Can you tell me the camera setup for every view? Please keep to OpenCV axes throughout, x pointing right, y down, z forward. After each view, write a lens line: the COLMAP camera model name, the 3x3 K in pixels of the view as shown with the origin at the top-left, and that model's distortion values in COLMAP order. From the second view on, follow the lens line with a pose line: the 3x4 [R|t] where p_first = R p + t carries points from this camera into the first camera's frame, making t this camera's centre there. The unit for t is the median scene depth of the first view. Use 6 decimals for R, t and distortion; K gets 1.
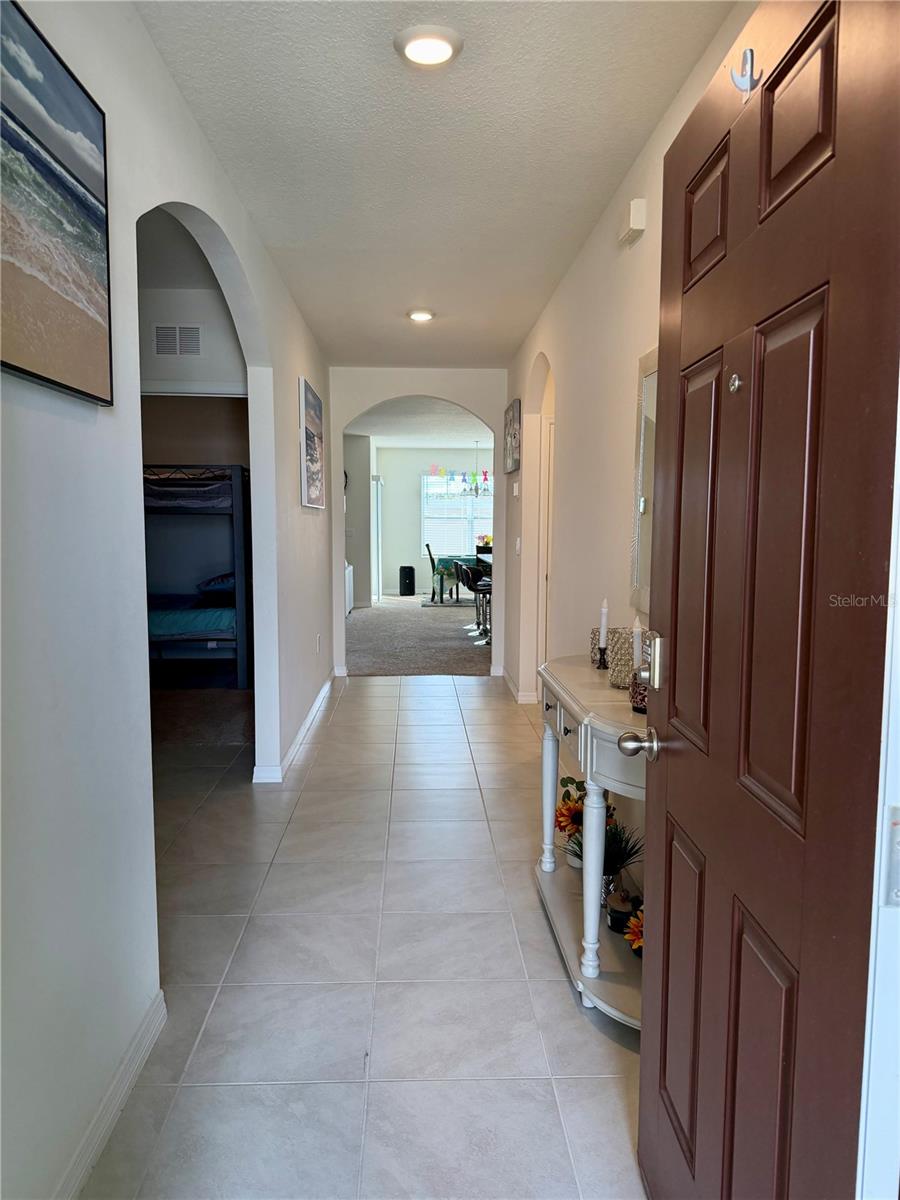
lens RADIAL K [[862.3, 0, 446.2], [0, 862.3, 605.8], [0, 0, 1]] dist [0.095778, -0.134919]
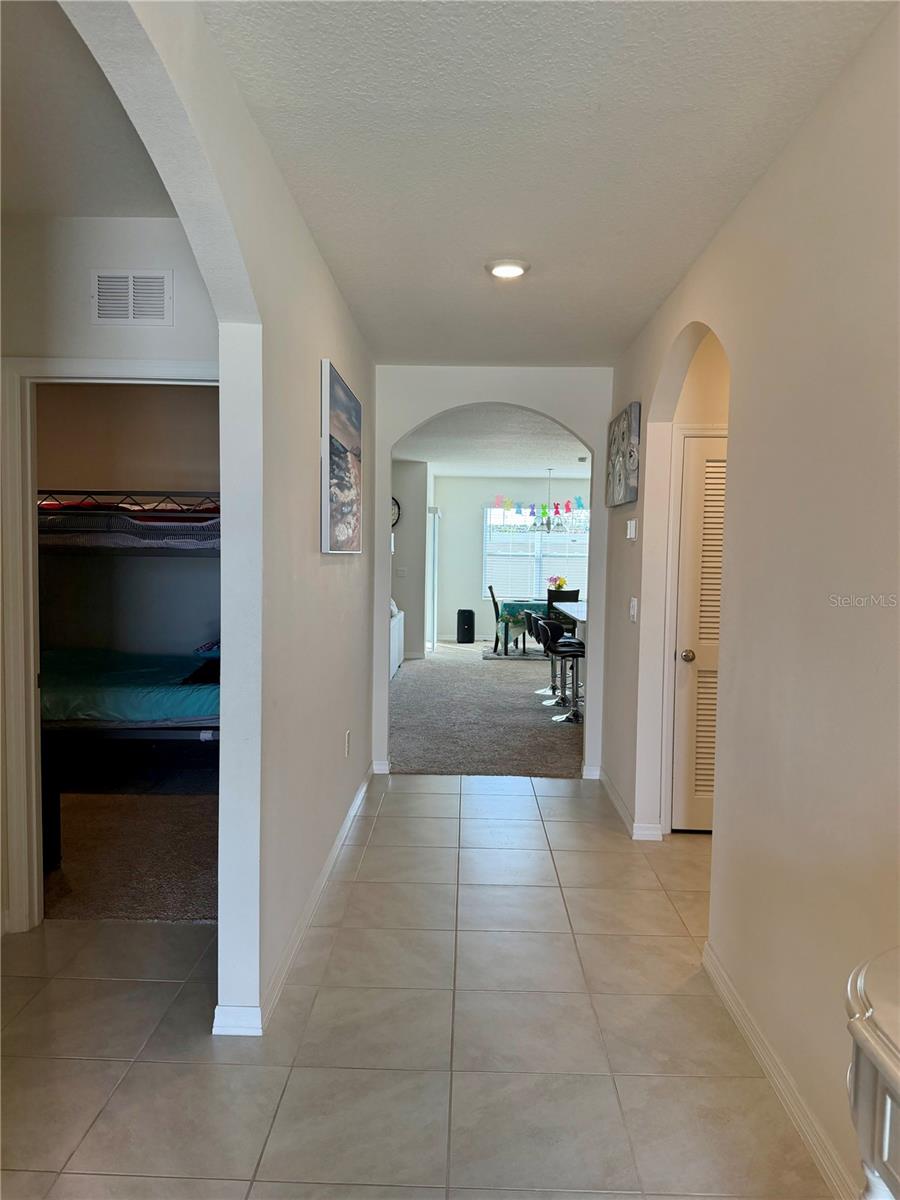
lens RADIAL K [[862.3, 0, 446.2], [0, 862.3, 605.8], [0, 0, 1]] dist [0.095778, -0.134919]
pose [[0.997853, 0.017633, -0.063071, -0.019348], [-0.019869, 0.999190, -0.034997, -0.035840], [0.062403, 0.036175, 0.997395, 0.230319]]
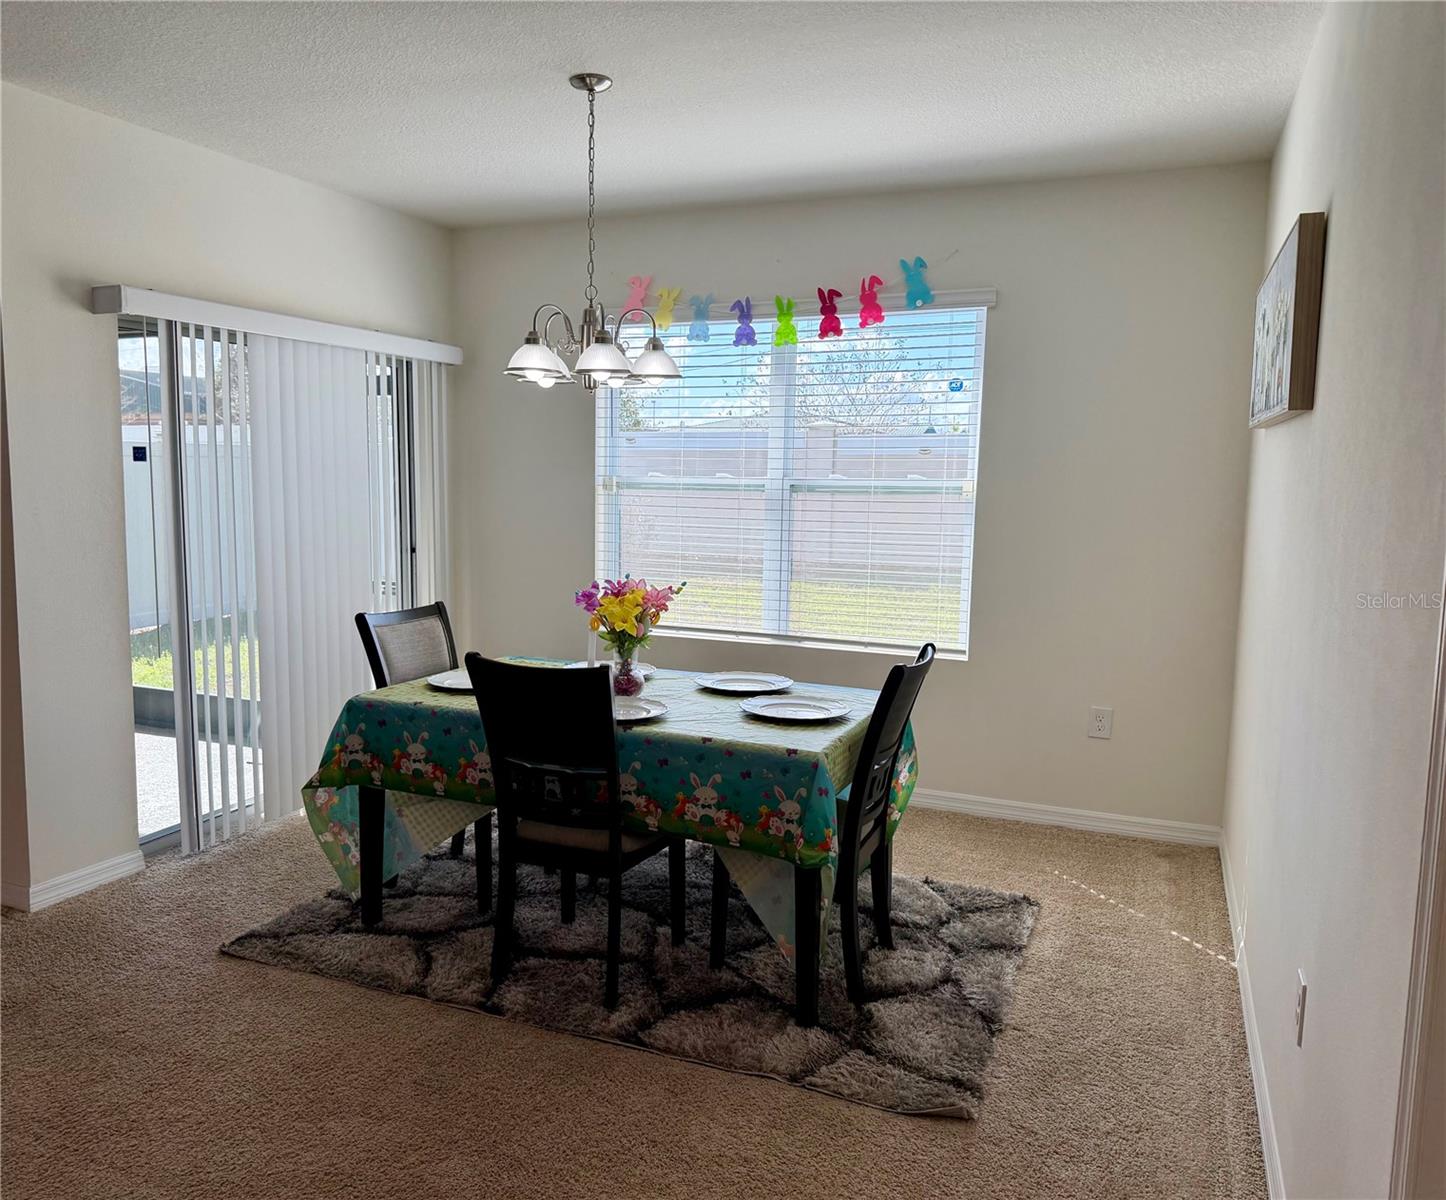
lens RADIAL K [[1135.8, 0, 723.0], [0, 1135.8, 600.0], [0, 0, 1]] dist [0.248134, 0.000003]
pose [[0.886206, 0.067170, -0.458395, 0.329473], [-0.058614, 0.997739, 0.032884, -0.157793], [0.459568, -0.002274, 0.888140, 1.379654]]
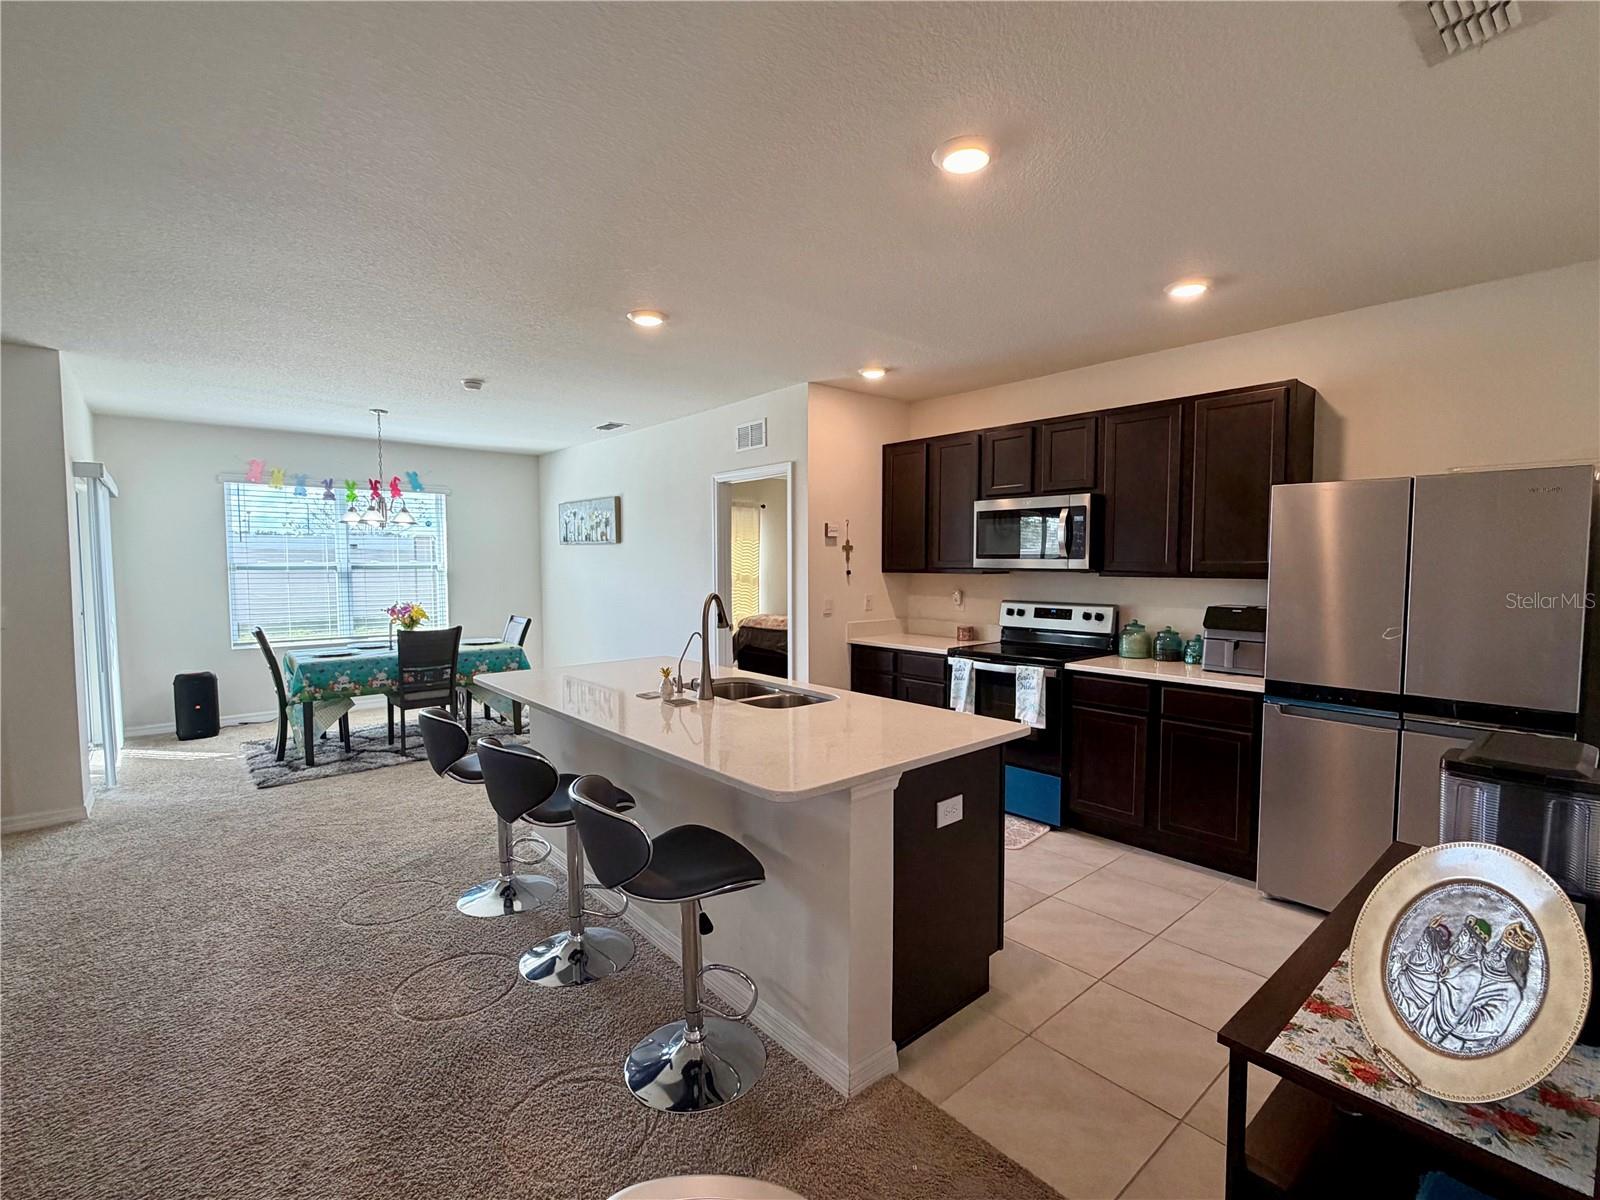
lens RADIAL K [[731.3, 0, 800.0], [0, 731.3, 600.0], [0, 0, 1]] dist [0.001907, -0.000369]
pose [[0.780202, -0.040367, 0.624223, -0.068929], [0.066883, 0.997578, -0.019084, -0.108564], [-0.621941, 0.056640, 0.781013, 0.947694]]
